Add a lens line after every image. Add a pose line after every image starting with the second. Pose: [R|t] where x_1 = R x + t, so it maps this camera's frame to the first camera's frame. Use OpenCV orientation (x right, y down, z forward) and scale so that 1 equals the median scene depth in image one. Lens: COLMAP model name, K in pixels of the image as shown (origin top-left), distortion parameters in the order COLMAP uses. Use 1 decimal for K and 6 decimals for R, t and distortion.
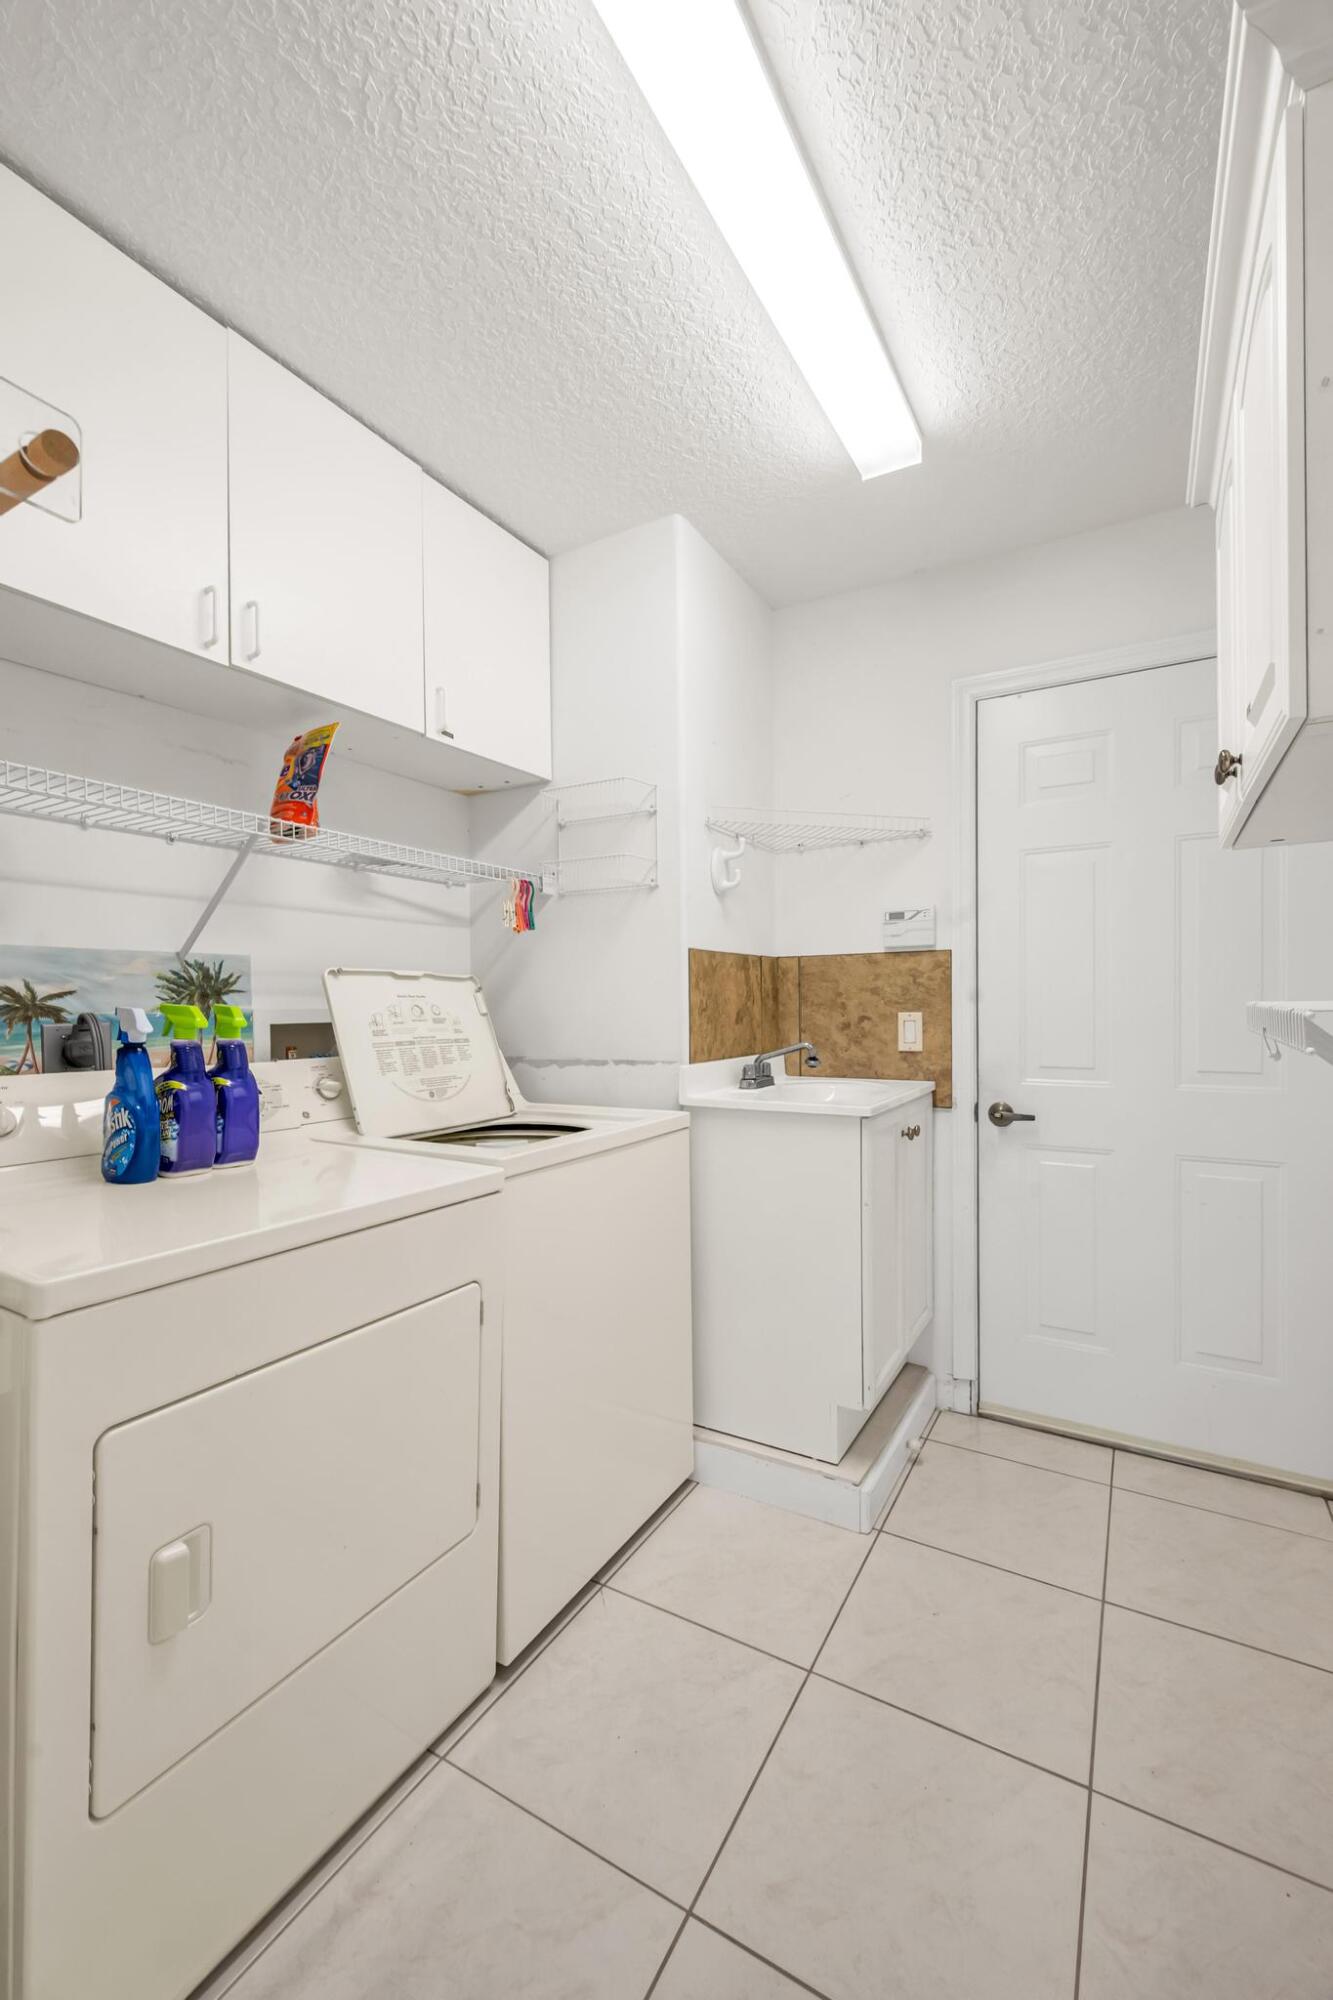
lens RADIAL K [[797.7, 0, 668.4], [0, 797.7, 997.5], [0, 0, 1]] dist [0.000274, 0.000002]
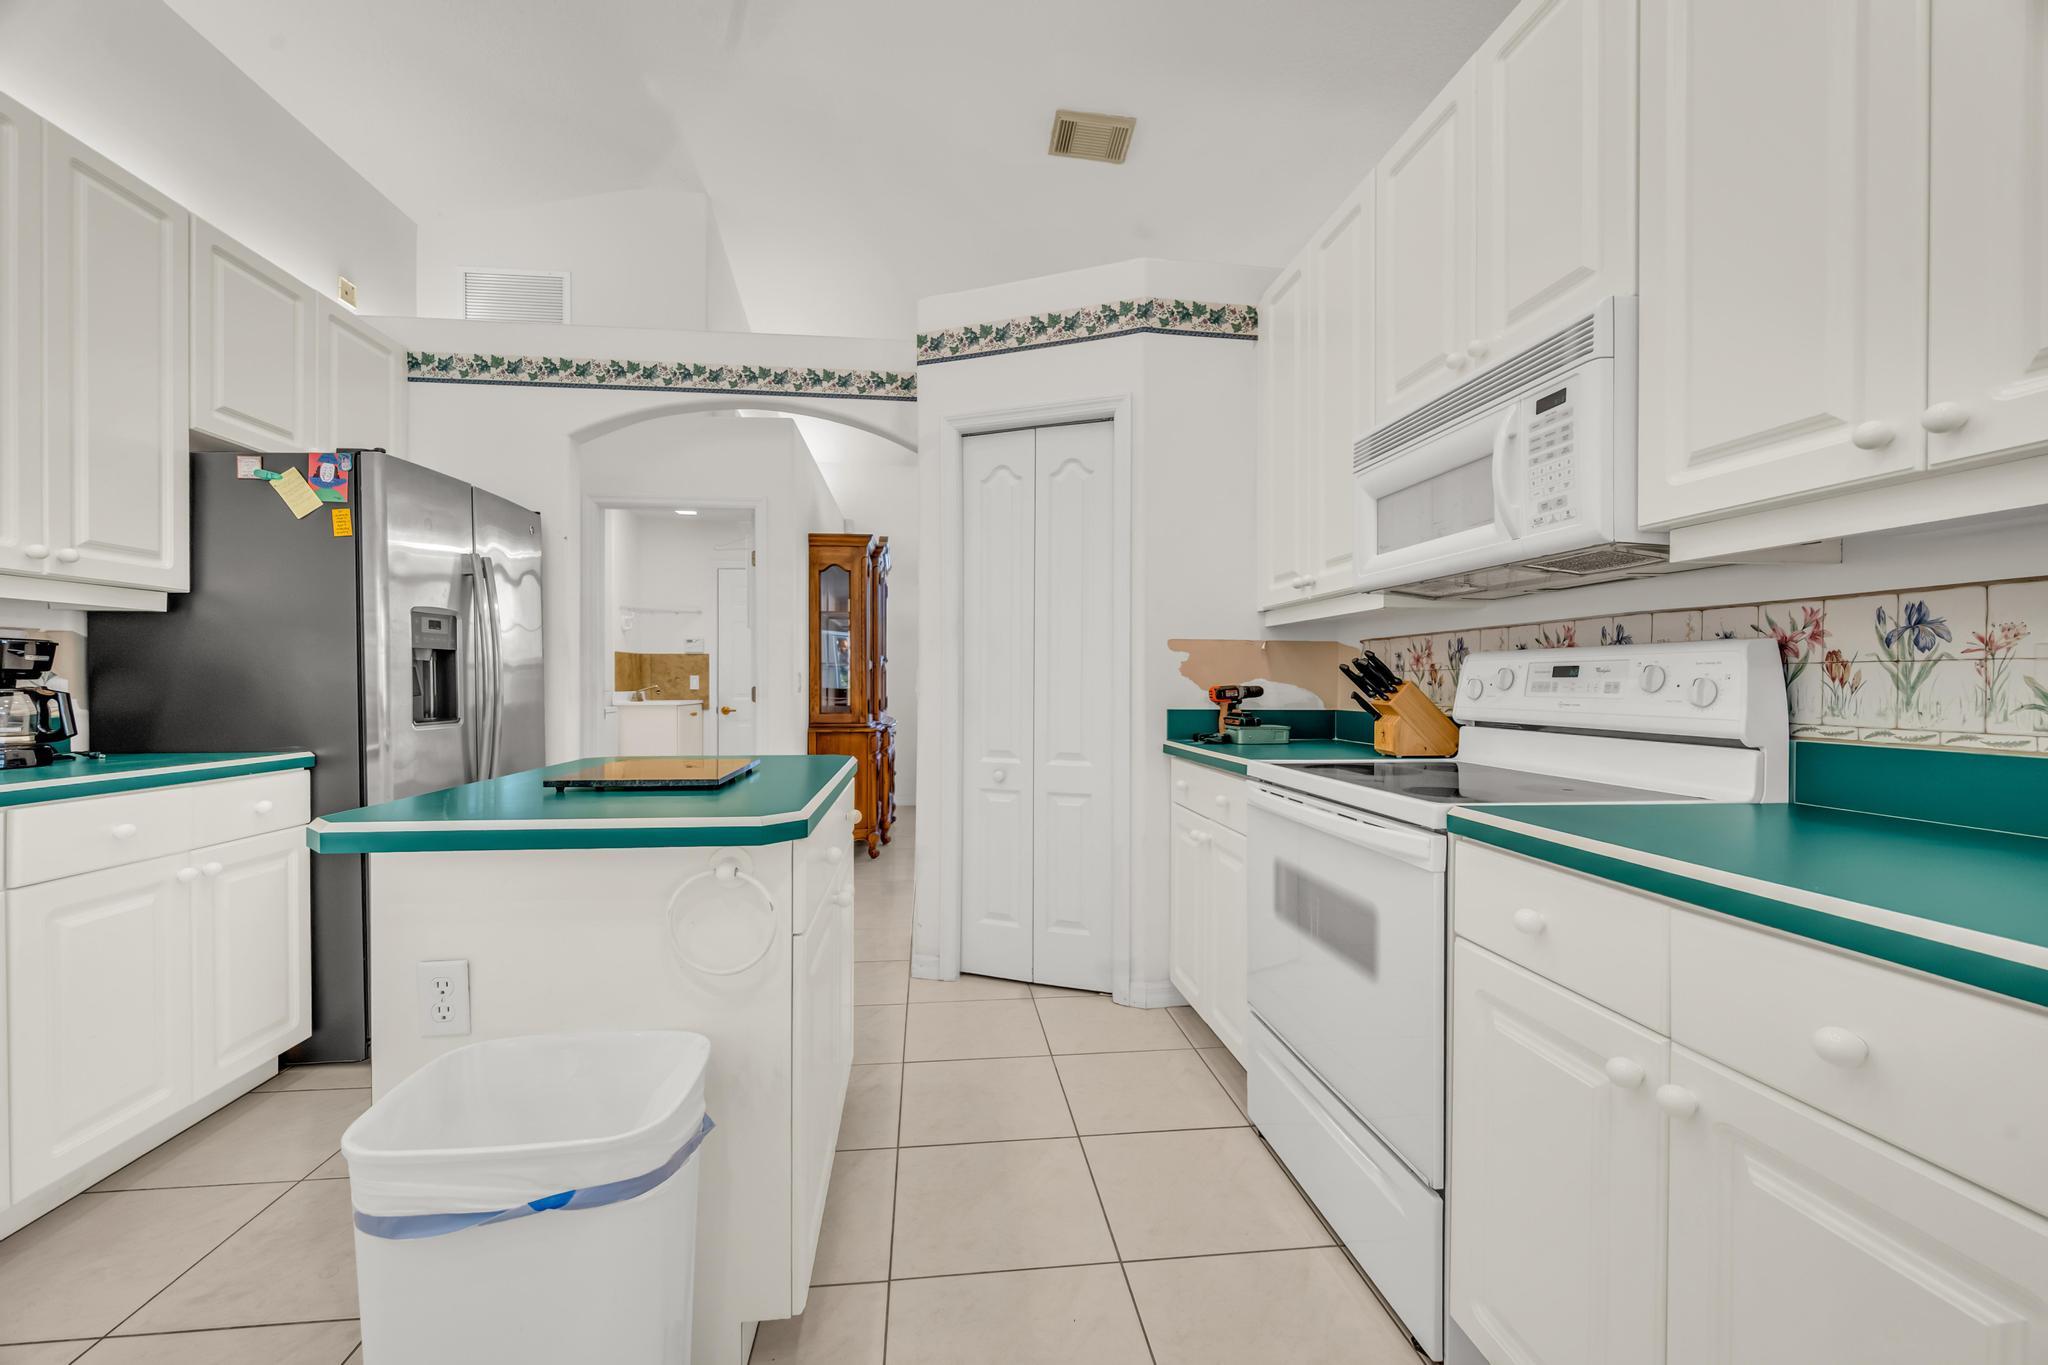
lens RADIAL K [[837.8, 0, 1021.2], [0, 837.8, 683.9], [0, 0, 1]] dist [-0.000200, 0.000012]
pose [[0.794811, 0.007793, 0.606807, -0.573175], [-0.012963, 0.999907, 0.004138, 0.021031], [-0.606719, -0.011155, 0.794838, -2.047959]]
